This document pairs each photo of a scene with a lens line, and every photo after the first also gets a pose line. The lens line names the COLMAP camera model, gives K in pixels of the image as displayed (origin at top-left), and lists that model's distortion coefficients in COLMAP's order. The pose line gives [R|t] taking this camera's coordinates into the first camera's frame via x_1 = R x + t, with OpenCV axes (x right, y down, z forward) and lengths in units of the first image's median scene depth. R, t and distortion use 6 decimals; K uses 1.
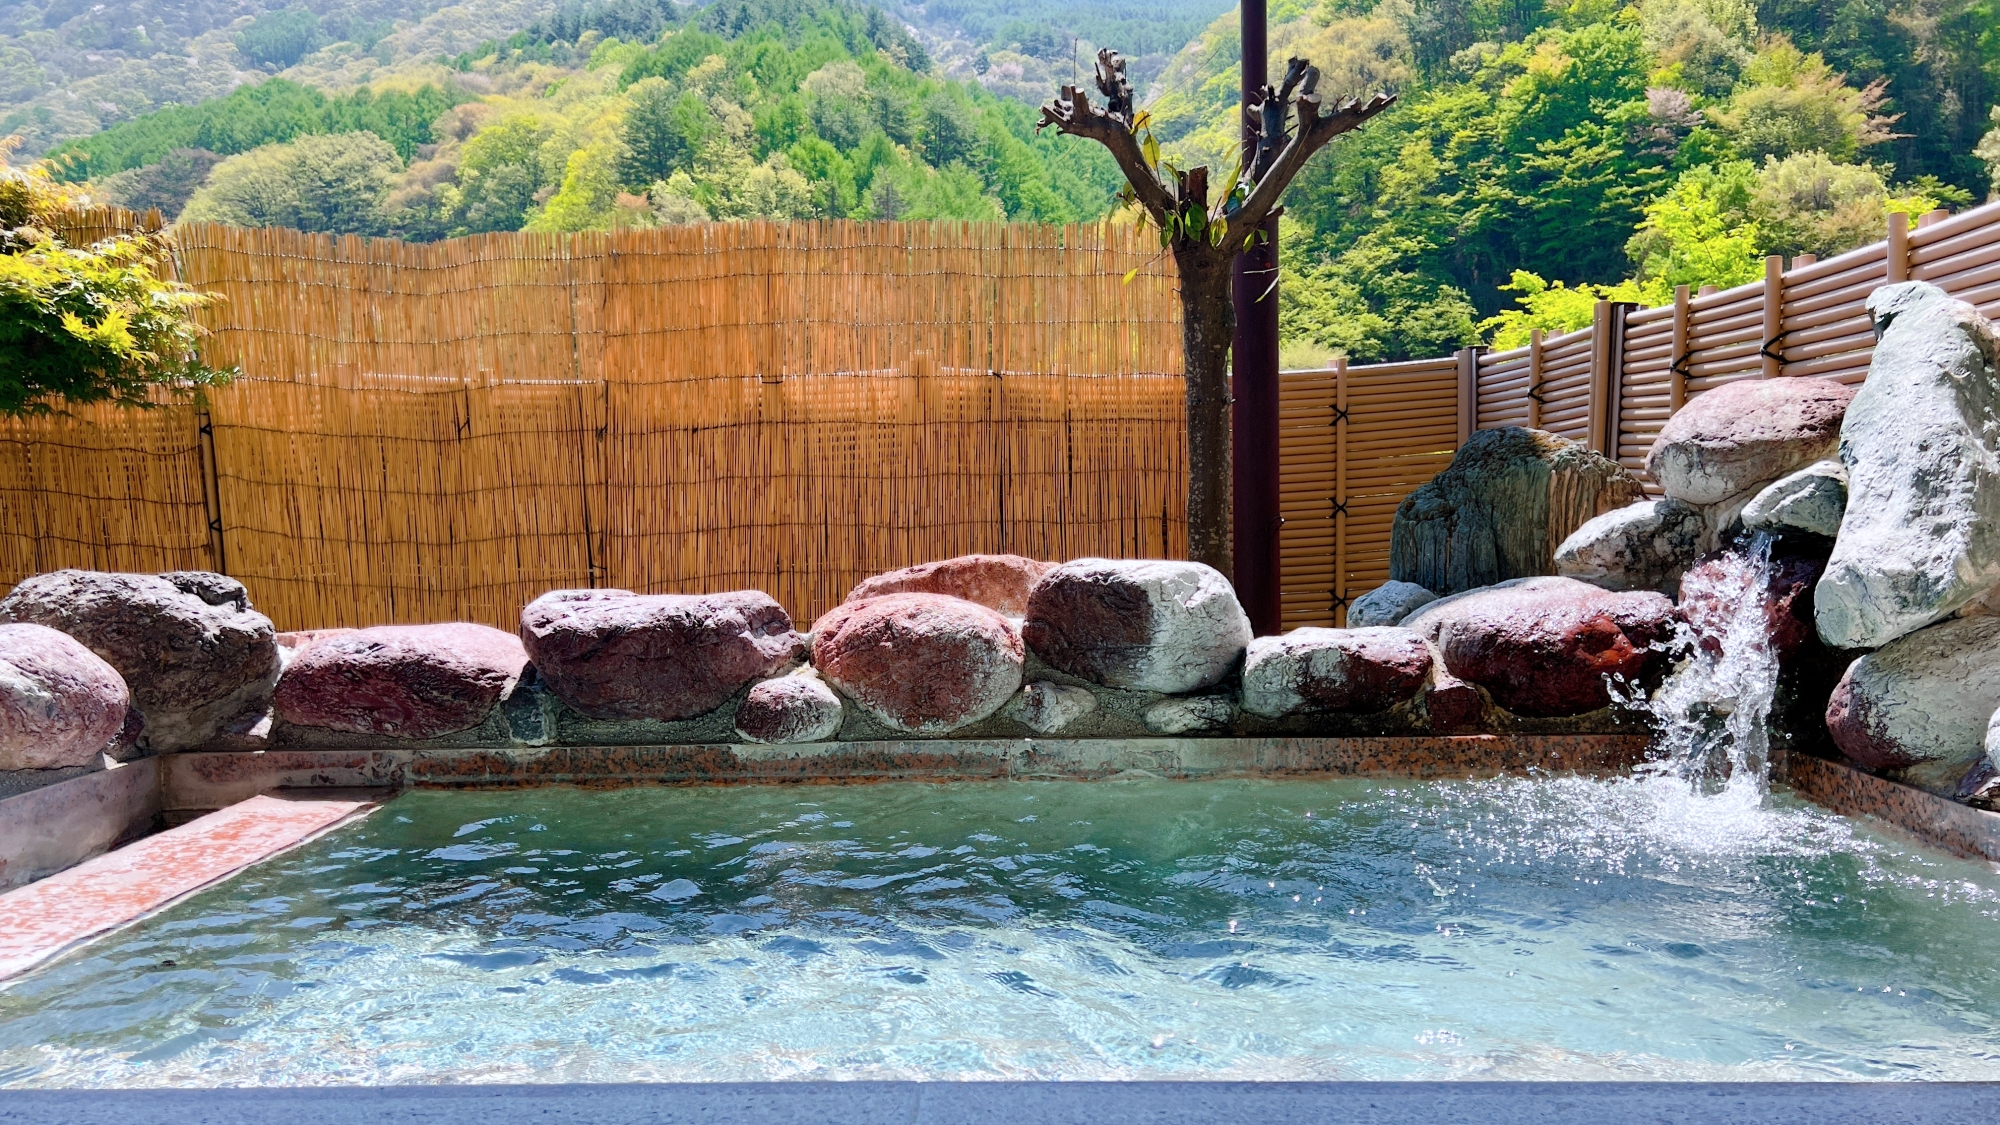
lens RADIAL K [[1564.3, 0, 980.8], [0, 1564.3, 583.1], [0, 0, 1]] dist [0.066463, -0.077153]
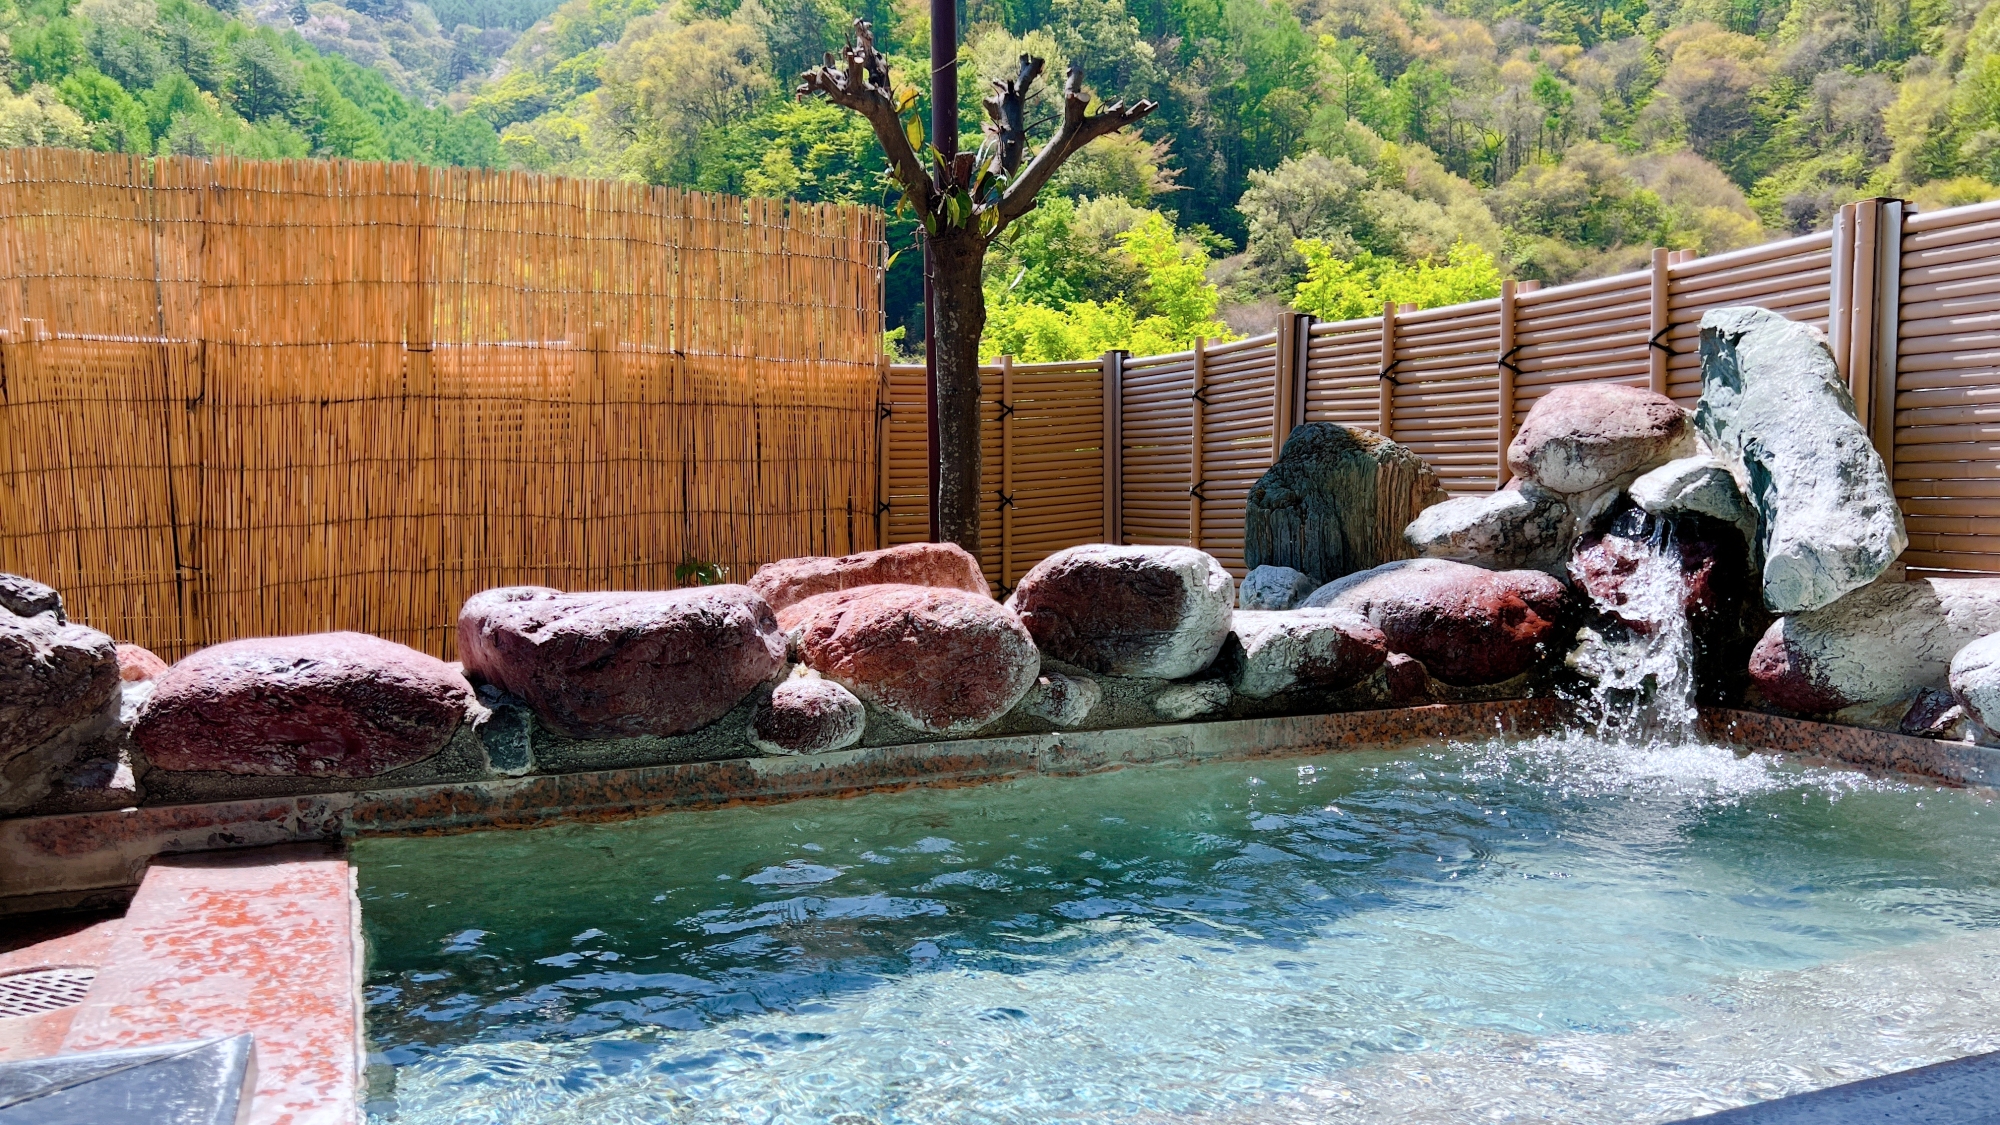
lens RADIAL K [[1564.3, 0, 1009.4], [0, 1564.3, 581.5], [0, 0, 1]] dist [0.066463, -0.077153]
pose [[0.908443, -0.017337, 0.417649, -0.323002], [0.017342, 0.999842, 0.003783, 0.002269], [-0.417649, 0.003806, 0.908601, 0.115224]]
